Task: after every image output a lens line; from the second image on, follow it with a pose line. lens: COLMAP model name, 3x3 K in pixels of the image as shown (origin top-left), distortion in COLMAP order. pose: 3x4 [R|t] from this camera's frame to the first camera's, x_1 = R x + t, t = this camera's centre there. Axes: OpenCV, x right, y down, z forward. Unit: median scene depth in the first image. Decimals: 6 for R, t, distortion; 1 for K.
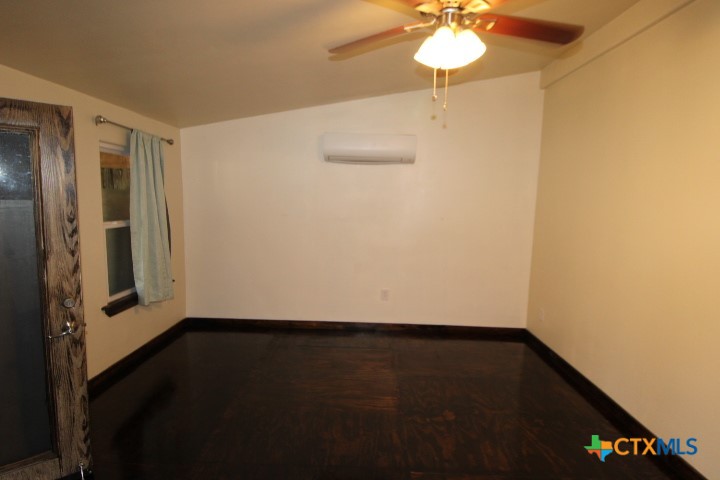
lens RADIAL K [[393.2, 0, 359.6], [0, 393.2, 241.4], [0, 0, 1]] dist [0.001503, -0.000457]
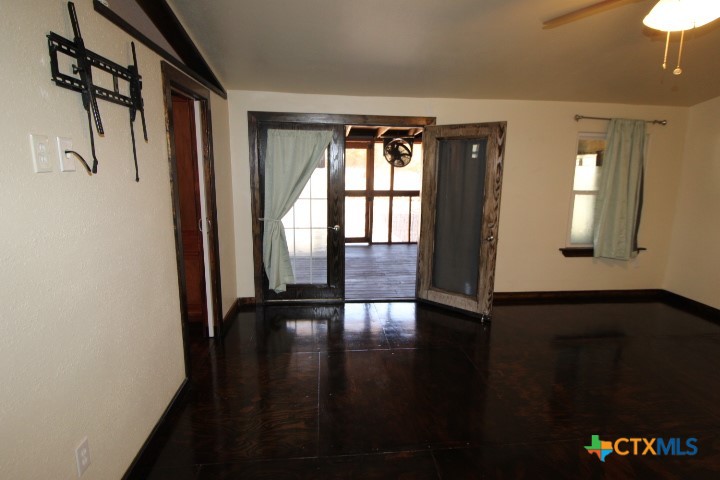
lens RADIAL K [[393.2, 0, 361.3], [0, 393.2, 240.2], [0, 0, 1]] dist [0.001503, -0.000457]
pose [[0.107002, 0.163120, -0.980787, 1.083215], [-0.127951, 0.980507, 0.149114, 0.023531], [0.985992, 0.109537, 0.125787, 0.141074]]
